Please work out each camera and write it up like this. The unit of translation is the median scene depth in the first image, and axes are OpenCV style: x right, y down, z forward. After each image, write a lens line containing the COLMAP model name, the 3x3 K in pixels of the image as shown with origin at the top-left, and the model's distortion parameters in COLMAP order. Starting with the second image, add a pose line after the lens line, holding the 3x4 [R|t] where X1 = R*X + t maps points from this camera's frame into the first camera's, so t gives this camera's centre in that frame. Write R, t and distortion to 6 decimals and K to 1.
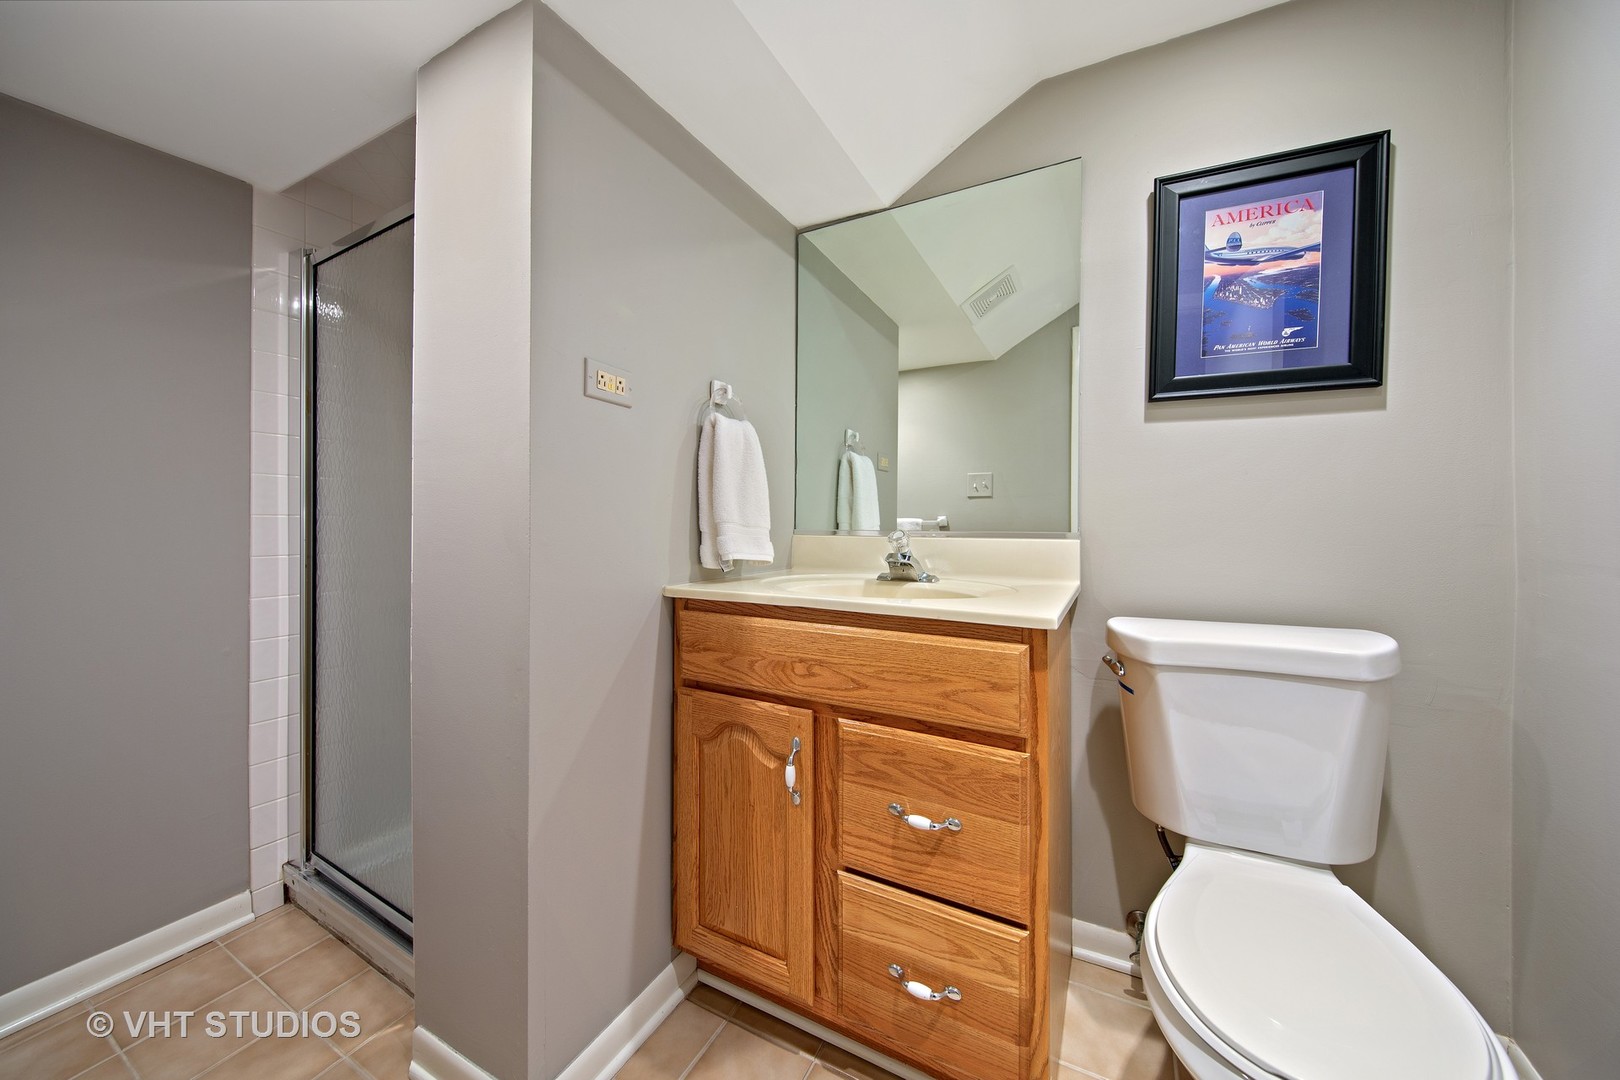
lens RADIAL K [[579.9, 0, 810.9], [0, 579.9, 522.1], [0, 0, 1]] dist [0.008954, -0.000182]
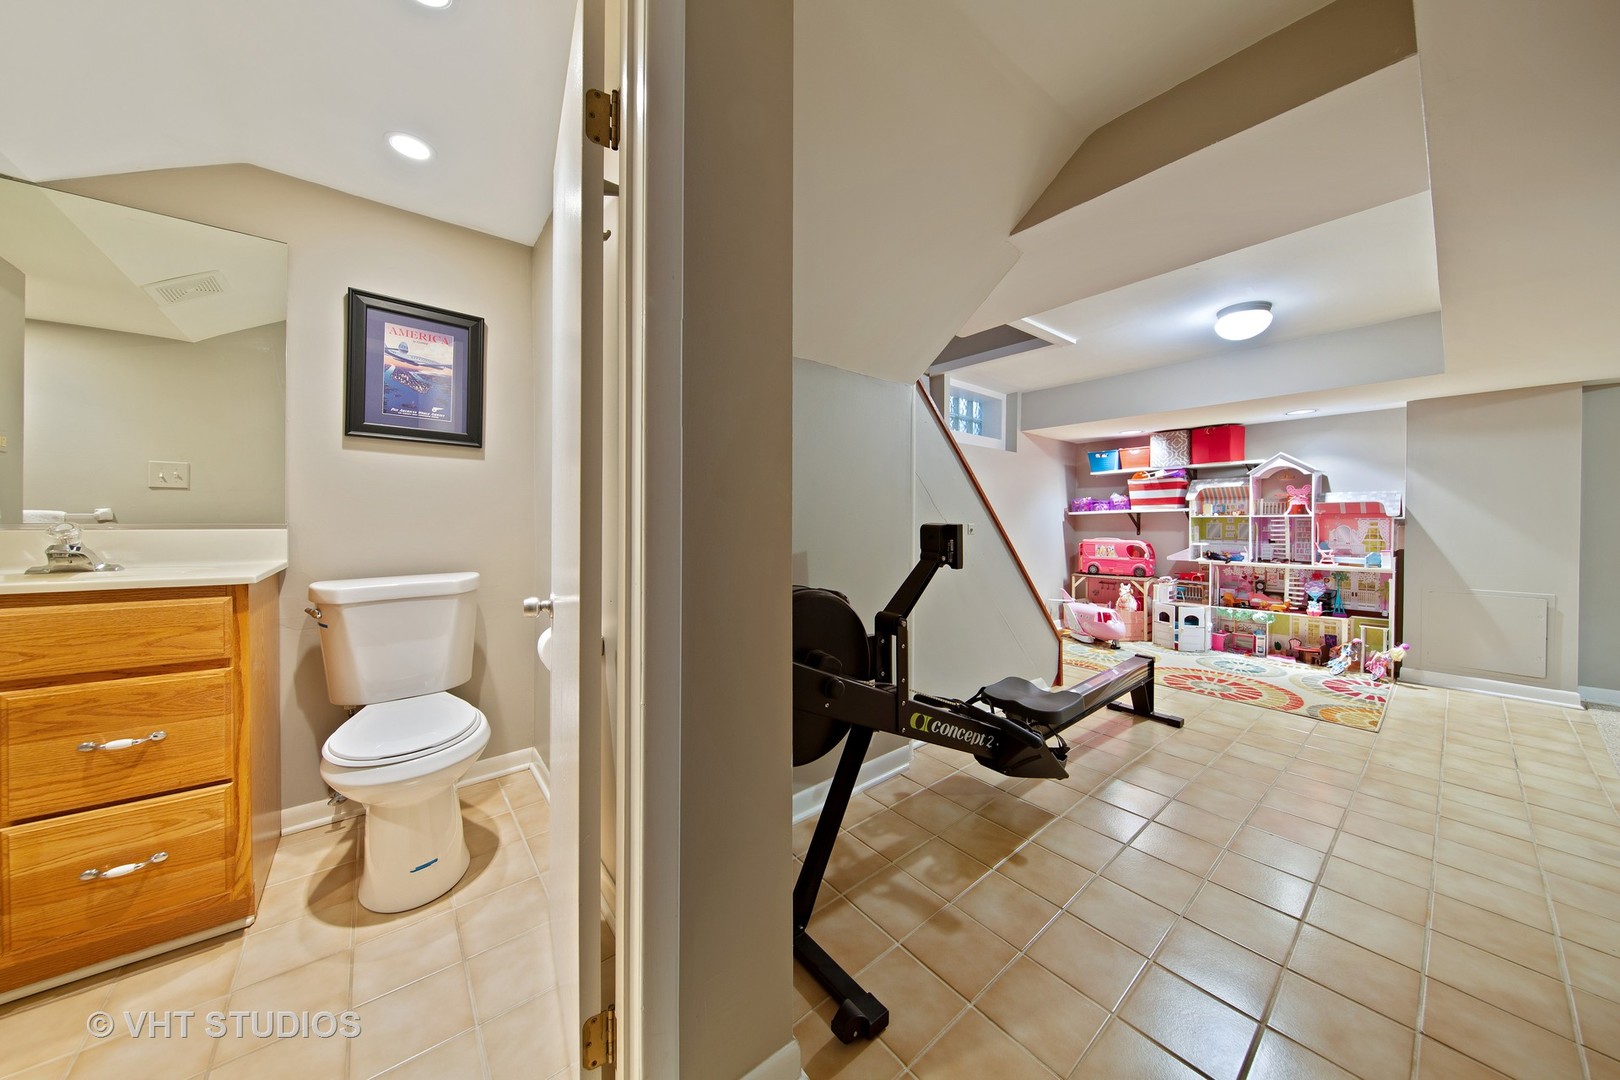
lens RADIAL K [[528.3, 0, 808.0], [0, 528.3, 524.8], [0, 0, 1]] dist [0.000236, -0.001873]
pose [[0.386129, -0.008653, 0.922404, -0.279376], [-0.006311, 0.999908, 0.012022, -0.002945], [-0.922423, -0.010463, 0.386039, -0.820505]]
